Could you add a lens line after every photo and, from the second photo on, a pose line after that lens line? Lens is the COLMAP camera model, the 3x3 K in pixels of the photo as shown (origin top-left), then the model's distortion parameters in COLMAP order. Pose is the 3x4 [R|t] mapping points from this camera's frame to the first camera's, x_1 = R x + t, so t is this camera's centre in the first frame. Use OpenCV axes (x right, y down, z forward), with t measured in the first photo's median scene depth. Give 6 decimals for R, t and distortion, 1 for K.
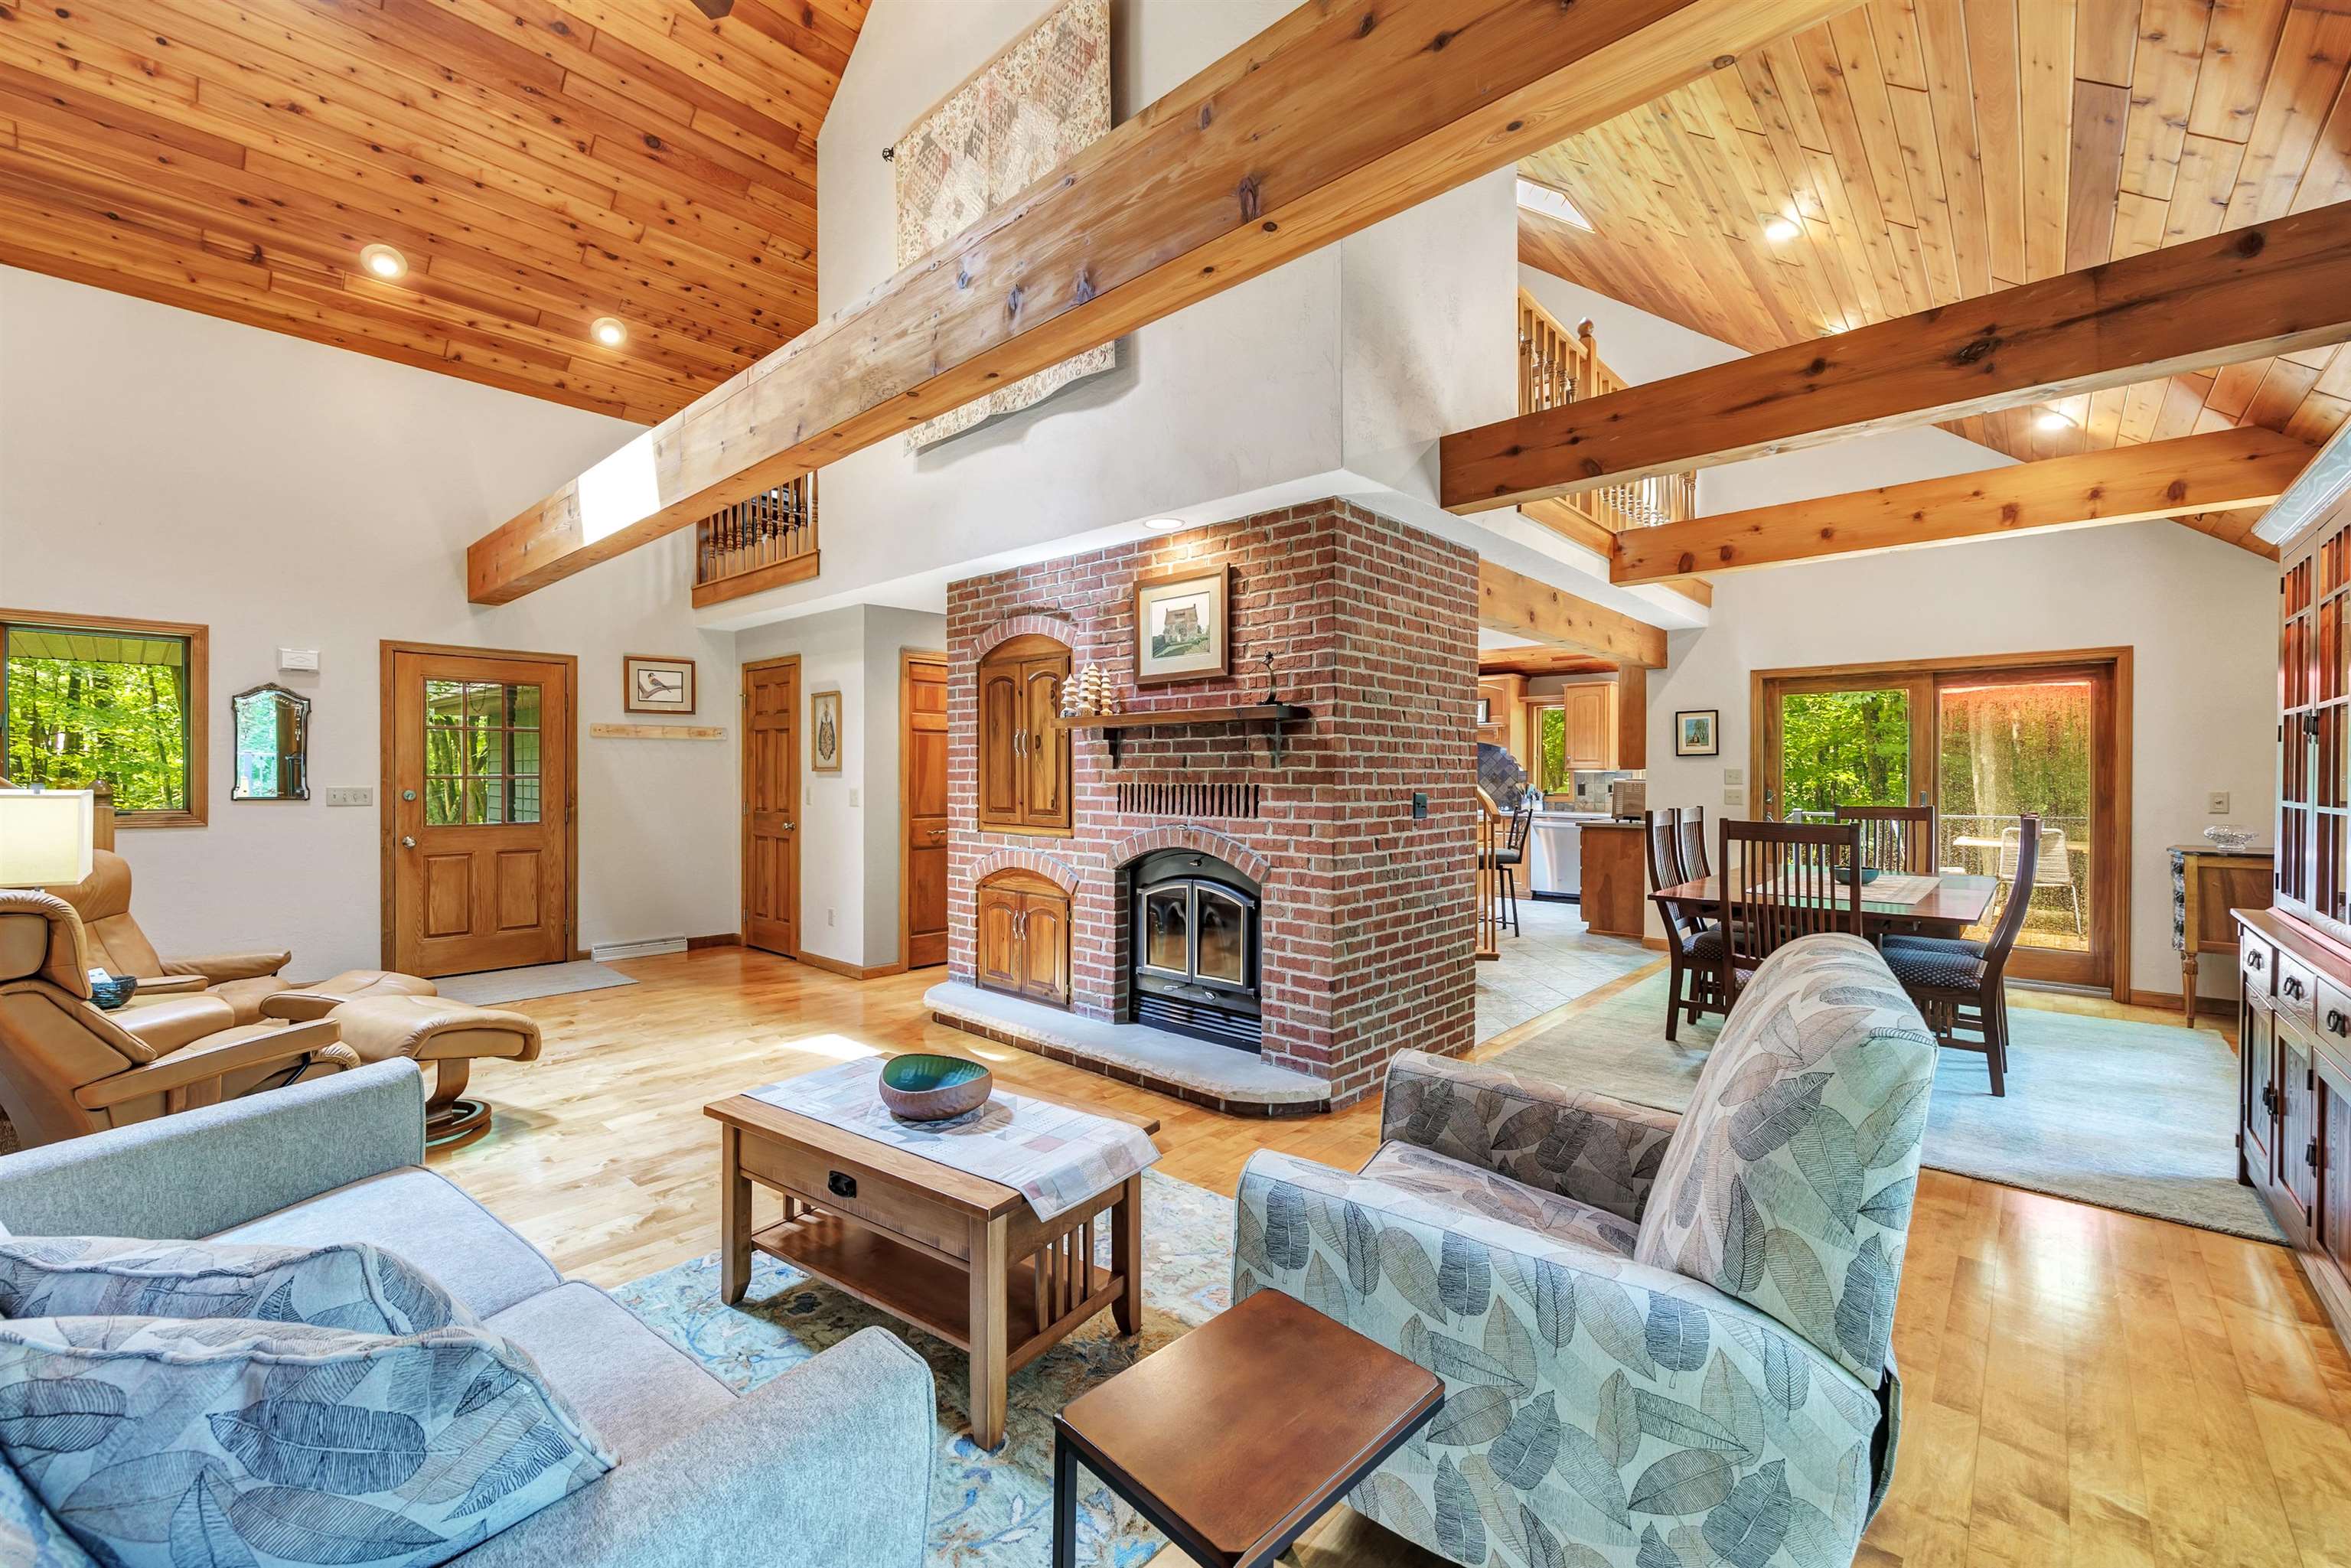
lens RADIAL K [[945.2, 0, 1151.8], [0, 945.2, 777.6], [0, 0, 1]] dist [0.000515, 0.000091]
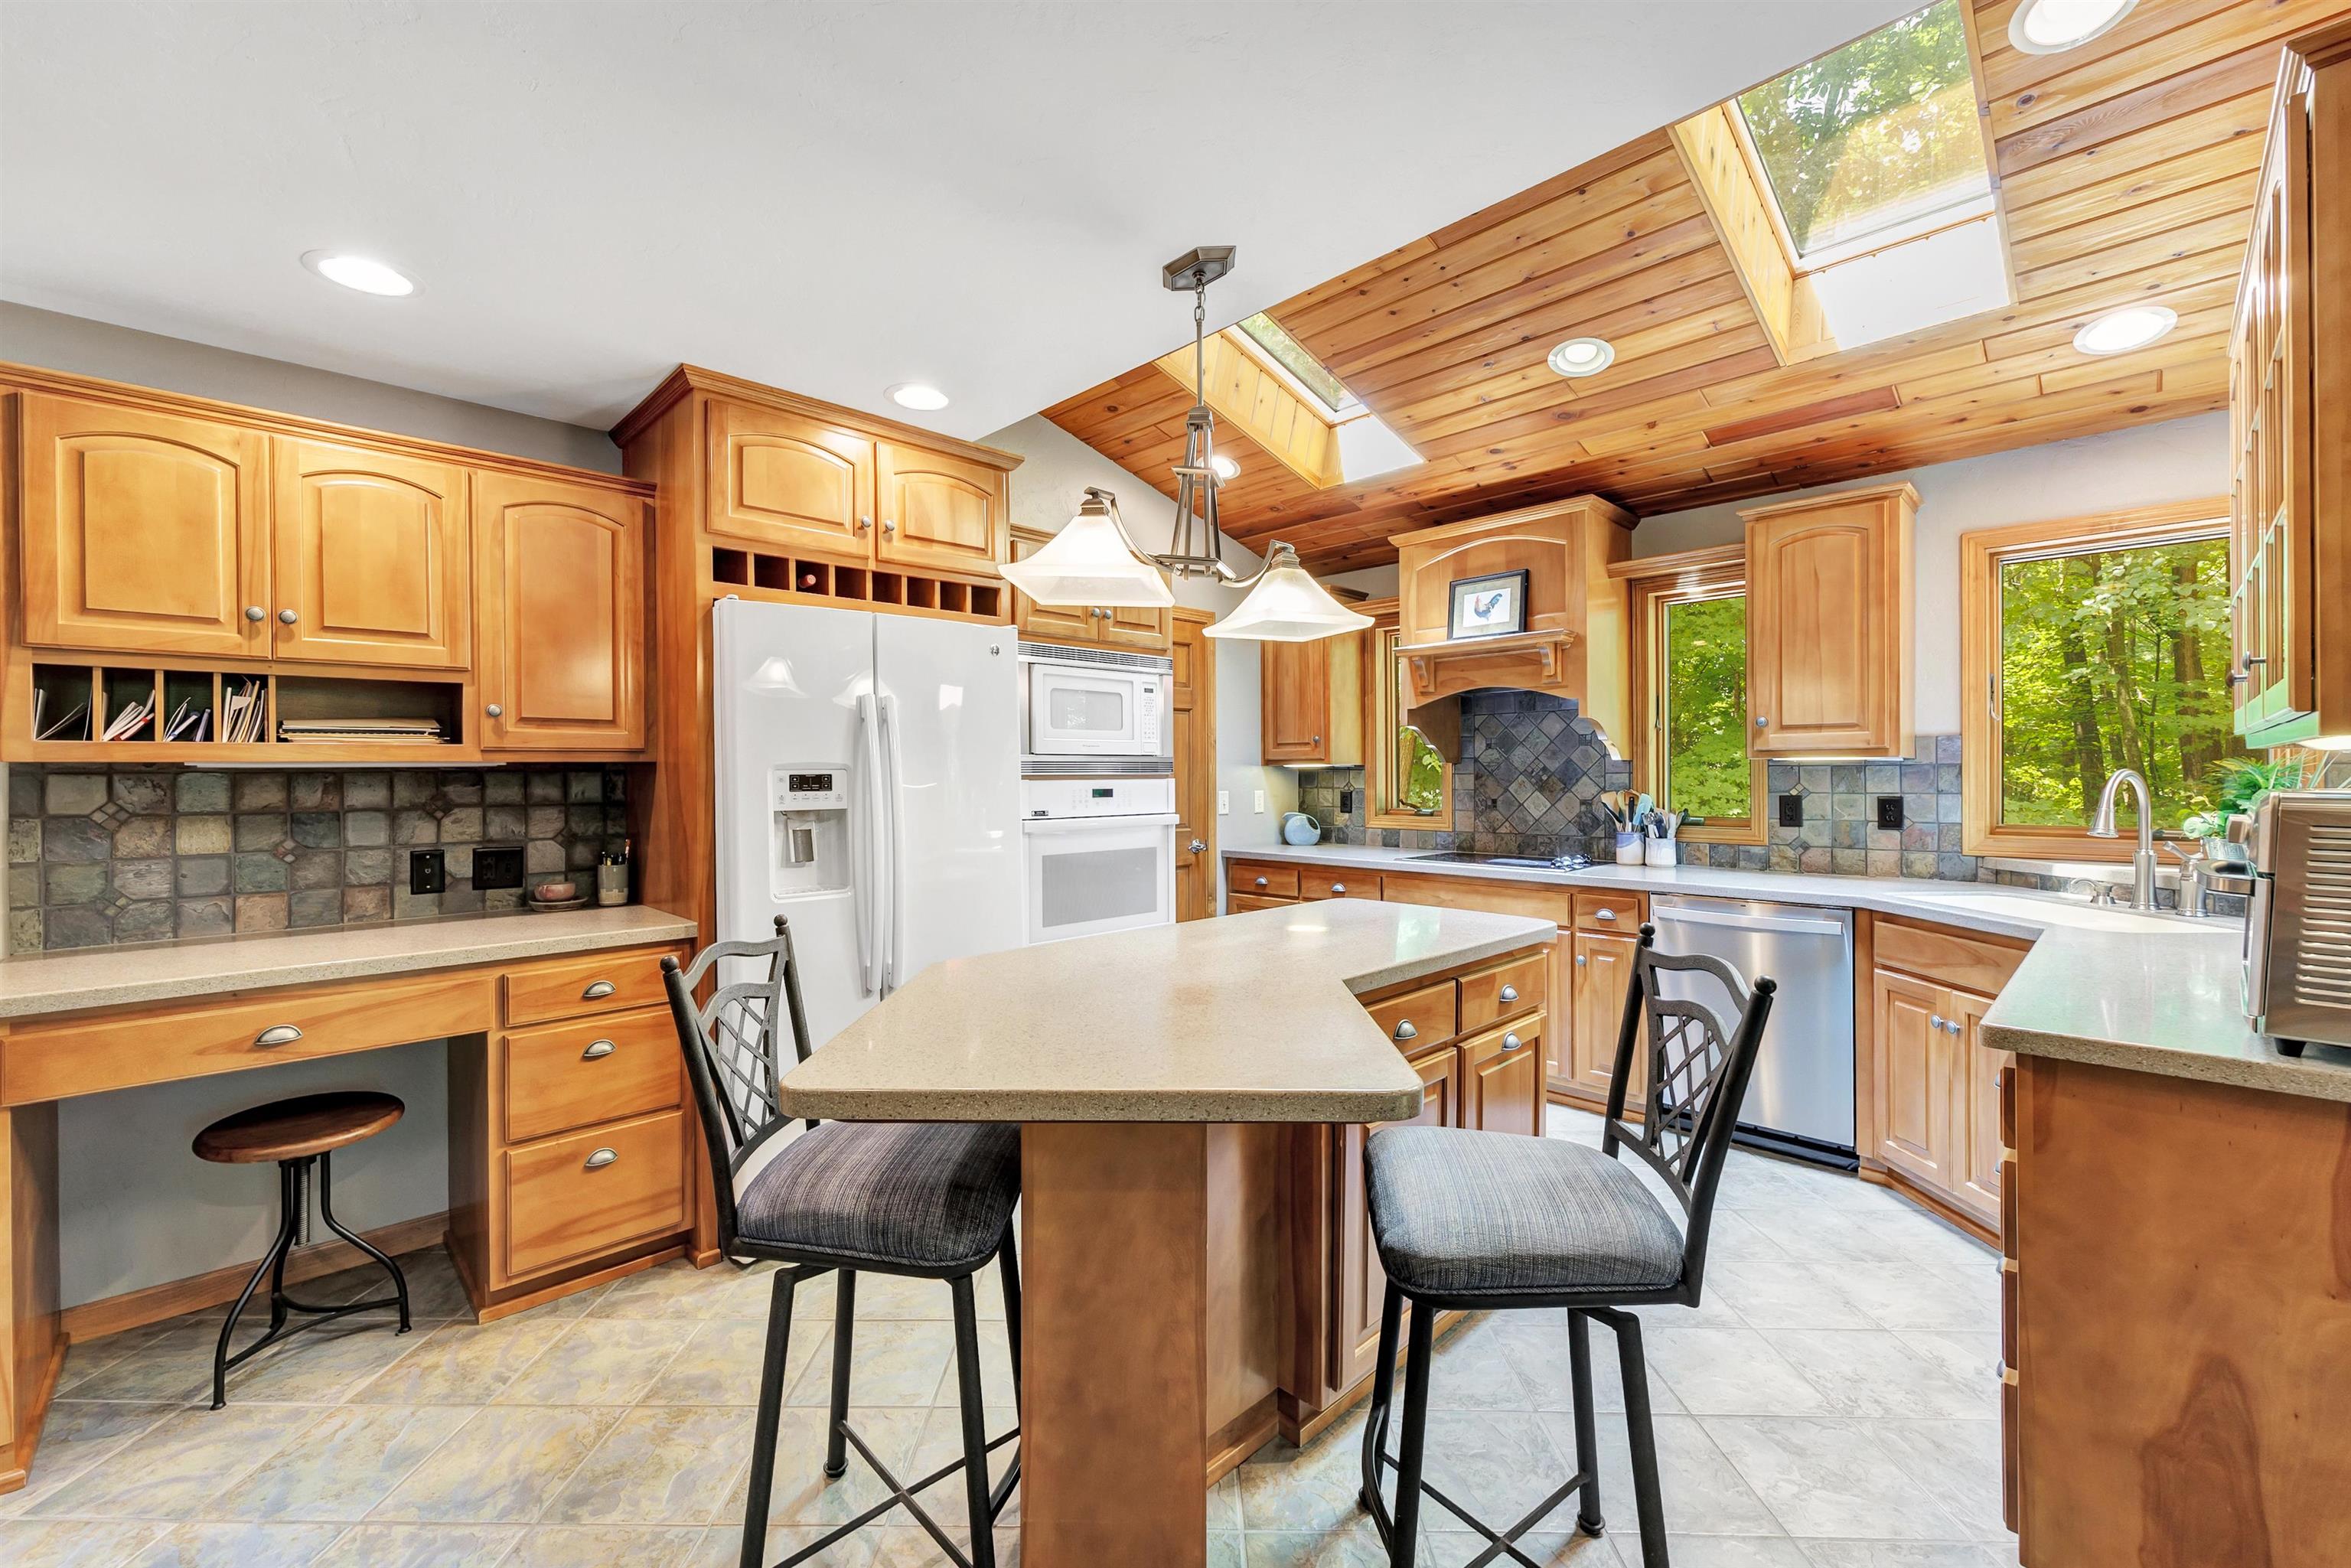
lens RADIAL K [[945.2, 0, 1151.8], [0, 945.2, 777.6], [0, 0, 1]] dist [0.000515, 0.000091]
pose [[0.997791, -0.006876, -0.066079, 0.508382], [0.006905, 0.999976, 0.000212, -0.003348], [0.066076, -0.000668, 0.997814, 1.346914]]
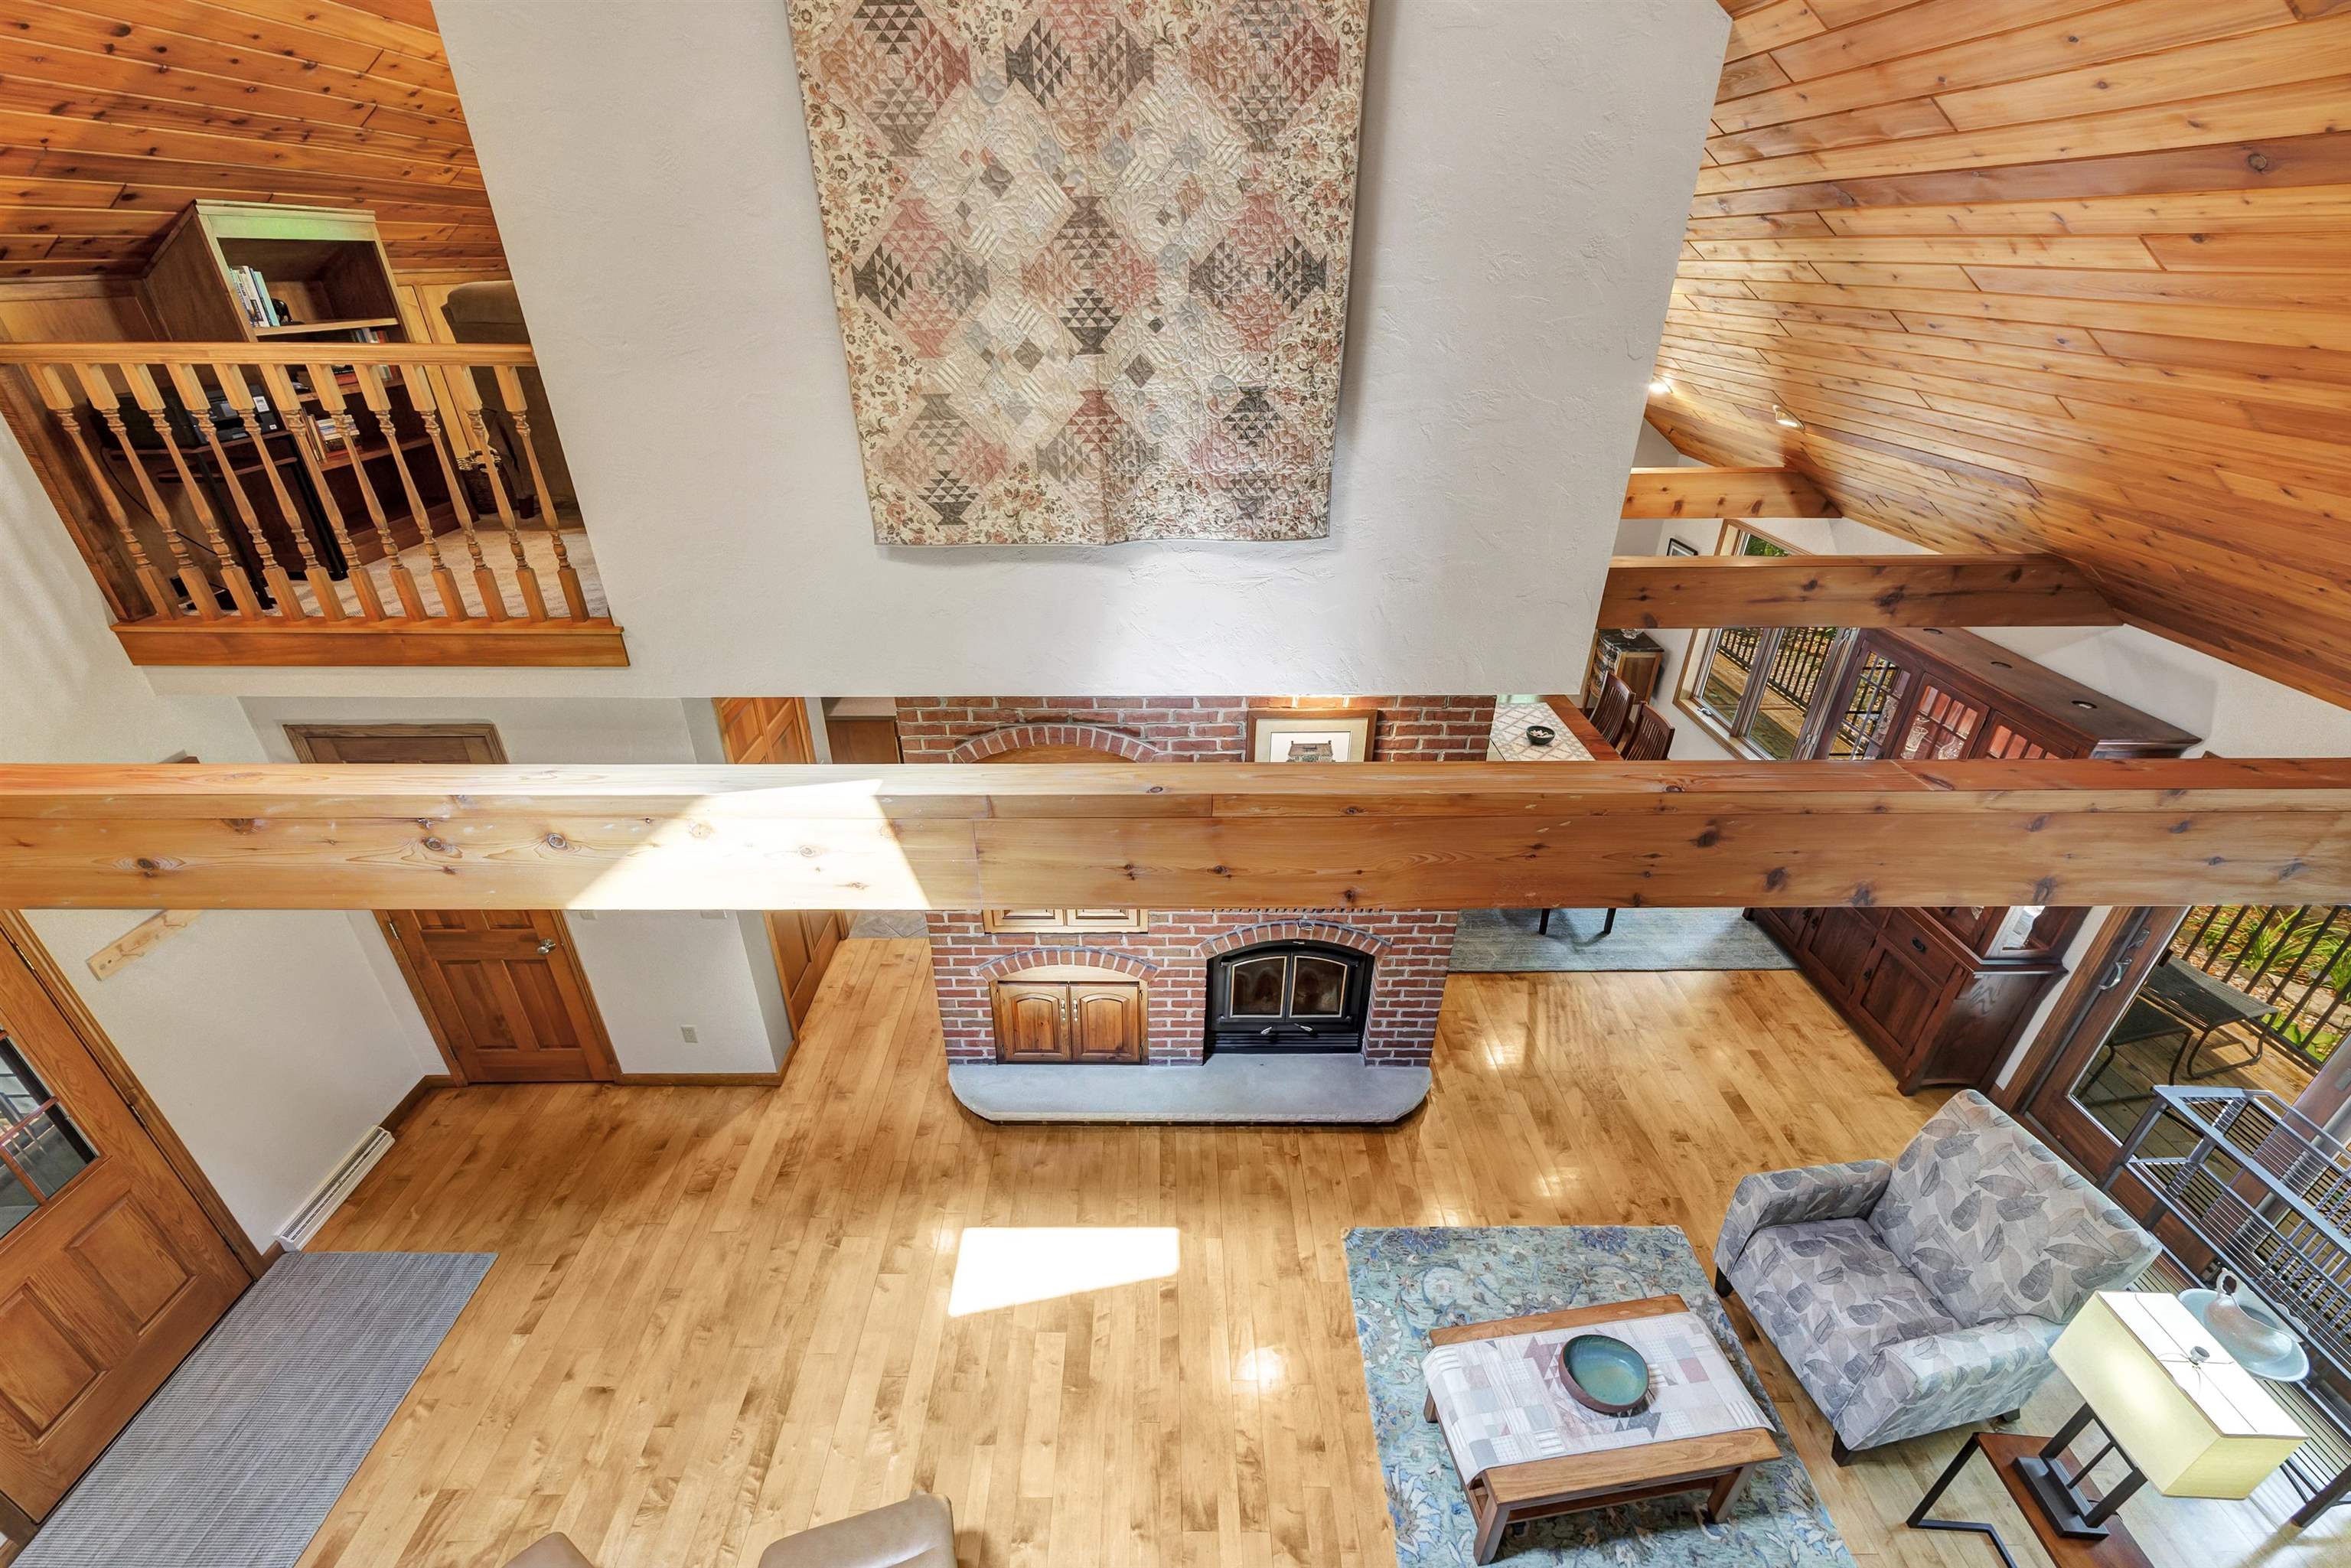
lens RADIAL K [[950.5, 0, 1155.8], [0, 950.5, 788.9], [0, 0, 1]] dist [-0.001874, -0.000075]
pose [[0.734314, -0.333225, 0.591392, -0.593395], [0.009984, 0.876426, 0.481433, -0.530023], [-0.678736, -0.347618, 0.646899, 0.392243]]
